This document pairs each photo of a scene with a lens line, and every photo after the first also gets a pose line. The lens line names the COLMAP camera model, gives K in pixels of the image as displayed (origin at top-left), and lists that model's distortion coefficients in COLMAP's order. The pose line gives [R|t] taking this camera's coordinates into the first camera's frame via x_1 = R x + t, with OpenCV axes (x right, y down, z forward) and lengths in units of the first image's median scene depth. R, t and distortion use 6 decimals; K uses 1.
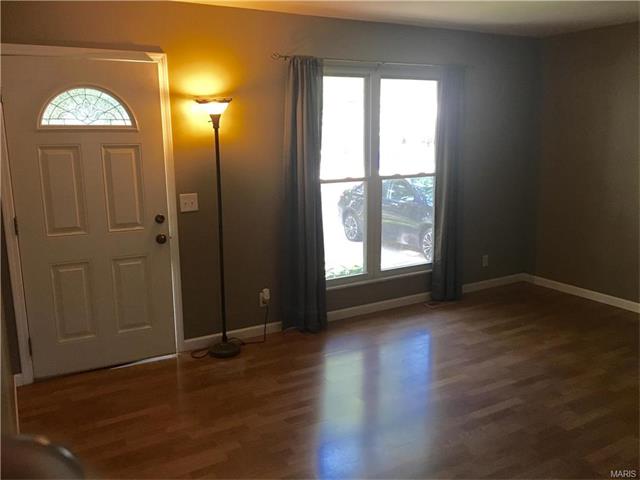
lens RADIAL K [[536.6, 0, 320.0], [0, 536.6, 240.0], [0, 0, 1]] dist [-0.000639, -0.001608]
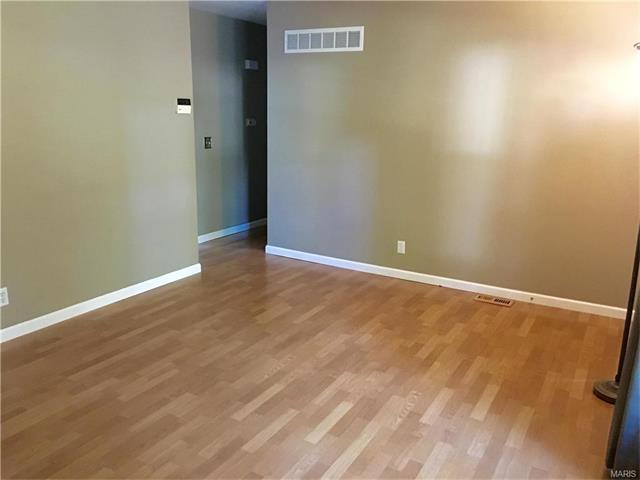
lens RADIAL K [[536.6, 0, 320.0], [0, 536.6, 240.0], [0, 0, 1]] dist [-0.000639, -0.001608]
pose [[-0.860222, 0.115330, -0.496707, 0.646166], [-0.114031, 0.905910, 0.407828, -0.303835], [0.497007, 0.407462, -0.766132, 1.602609]]
